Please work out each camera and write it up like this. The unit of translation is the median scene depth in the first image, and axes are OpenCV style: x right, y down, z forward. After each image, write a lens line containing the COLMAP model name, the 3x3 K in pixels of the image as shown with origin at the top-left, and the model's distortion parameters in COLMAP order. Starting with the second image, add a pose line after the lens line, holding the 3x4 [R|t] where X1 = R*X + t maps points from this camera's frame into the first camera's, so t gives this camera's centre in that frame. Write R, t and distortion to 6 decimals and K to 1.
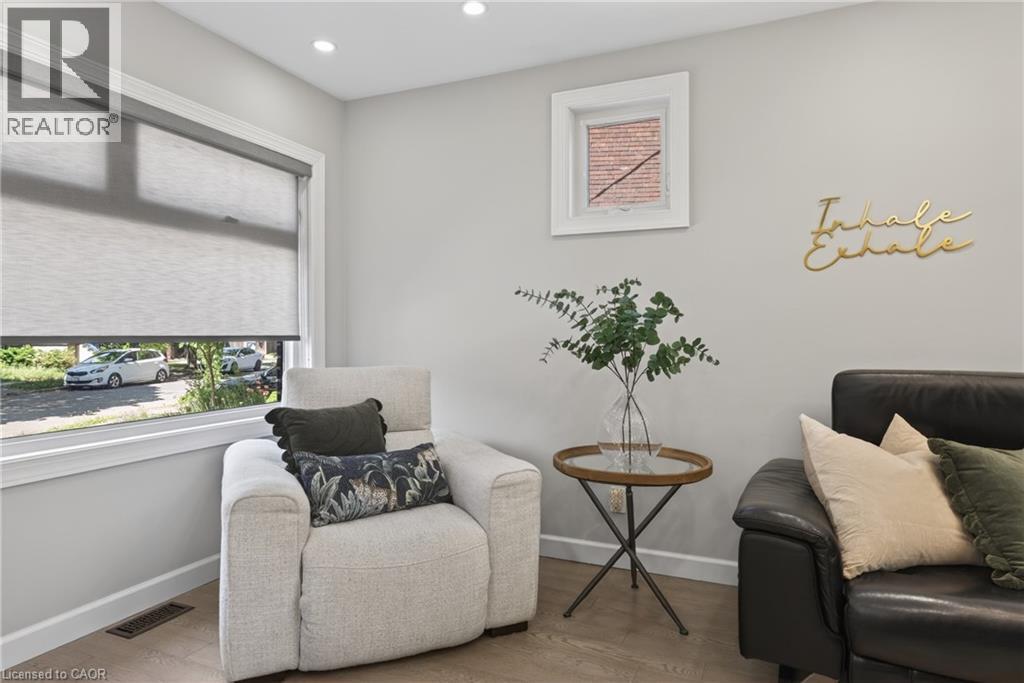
lens RADIAL K [[618.5, 0, 507.6], [0, 618.5, 333.2], [0, 0, 1]] dist [0.017515, 0.001439]
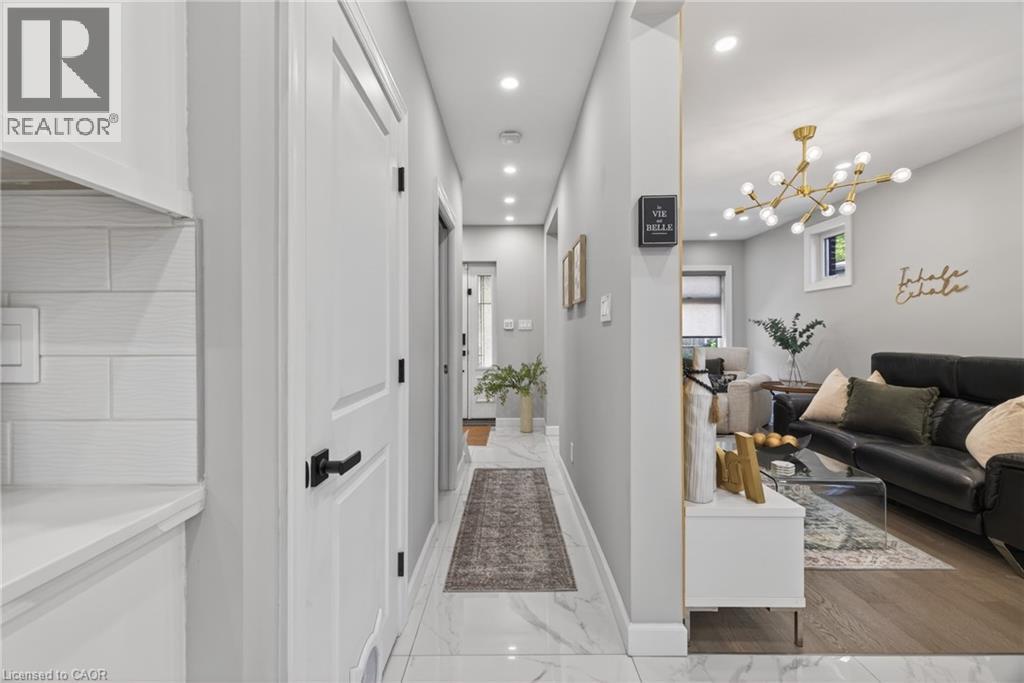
lens RADIAL K [[429.0, 0, 513.0], [0, 429.0, 332.8], [0, 0, 1]] dist [0.002879, -0.000949]
pose [[0.394965, -0.005687, -0.918679, 1.350309], [0.003018, 0.999983, -0.004893, -0.004504], [0.918691, -0.000840, 0.394975, -0.734405]]
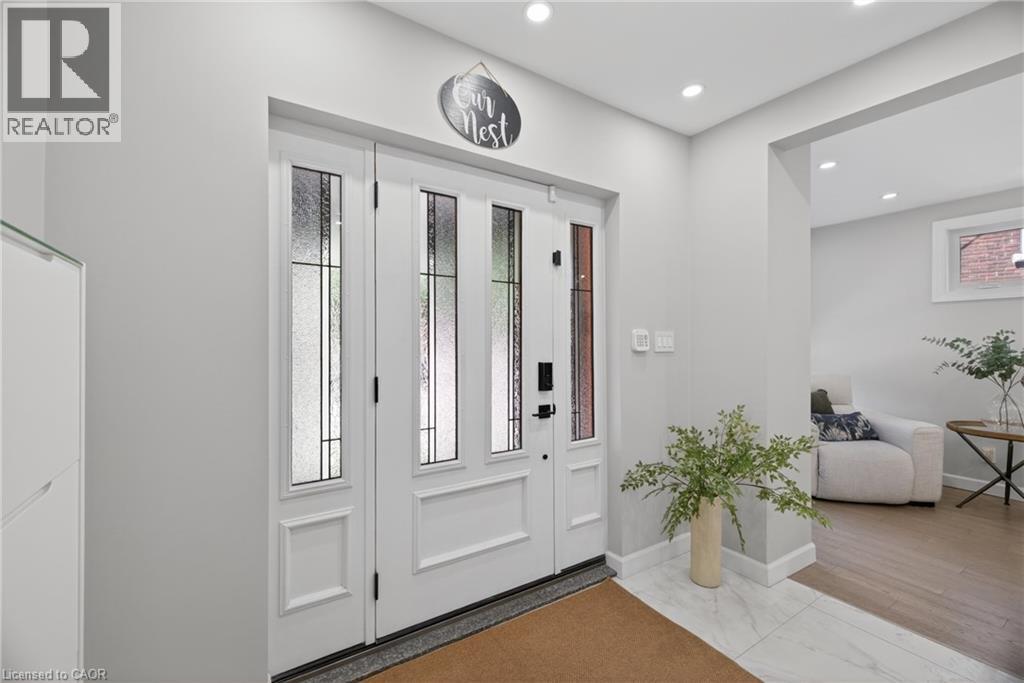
lens RADIAL K [[429.0, 0, 509.2], [0, 429.0, 346.2], [0, 0, 1]] dist [0.002879, -0.000949]
pose [[0.835394, -0.006112, -0.549618, -0.329974], [0.012196, 0.999898, 0.007418, -0.068494], [0.549517, -0.012900, 0.835383, -0.864743]]
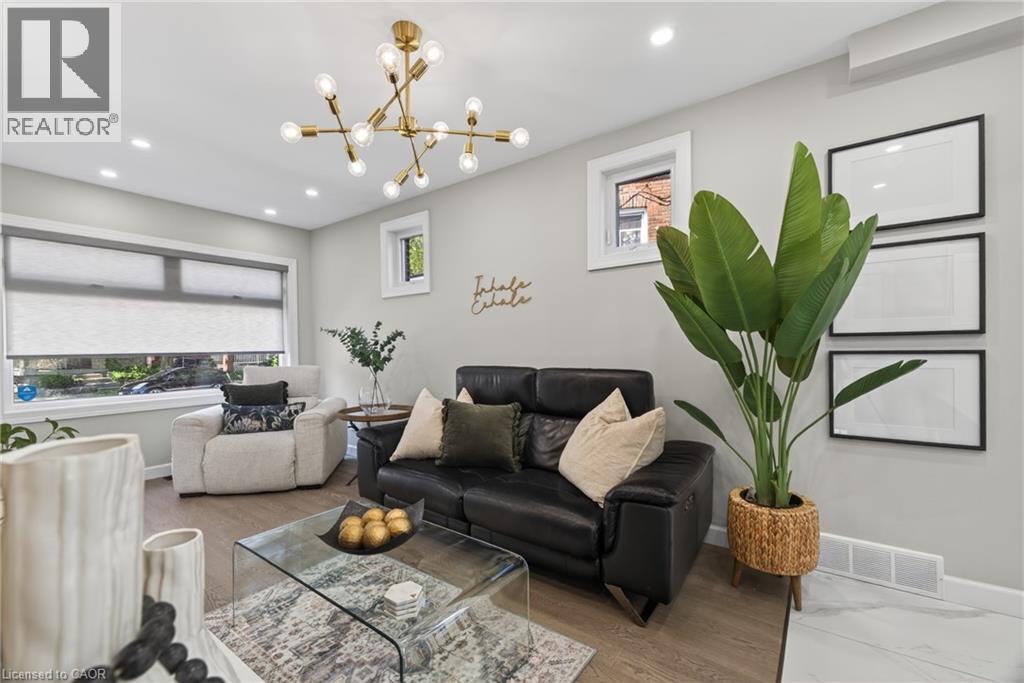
lens RADIAL K [[429.0, 0, 512.4], [0, 429.0, 351.9], [0, 0, 1]] dist [0.002879, -0.000949]
pose [[0.974369, -0.010540, -0.224711, 0.951681], [0.014117, 0.999798, 0.014316, -0.002996], [0.224514, -0.017121, 0.974320, -0.264857]]
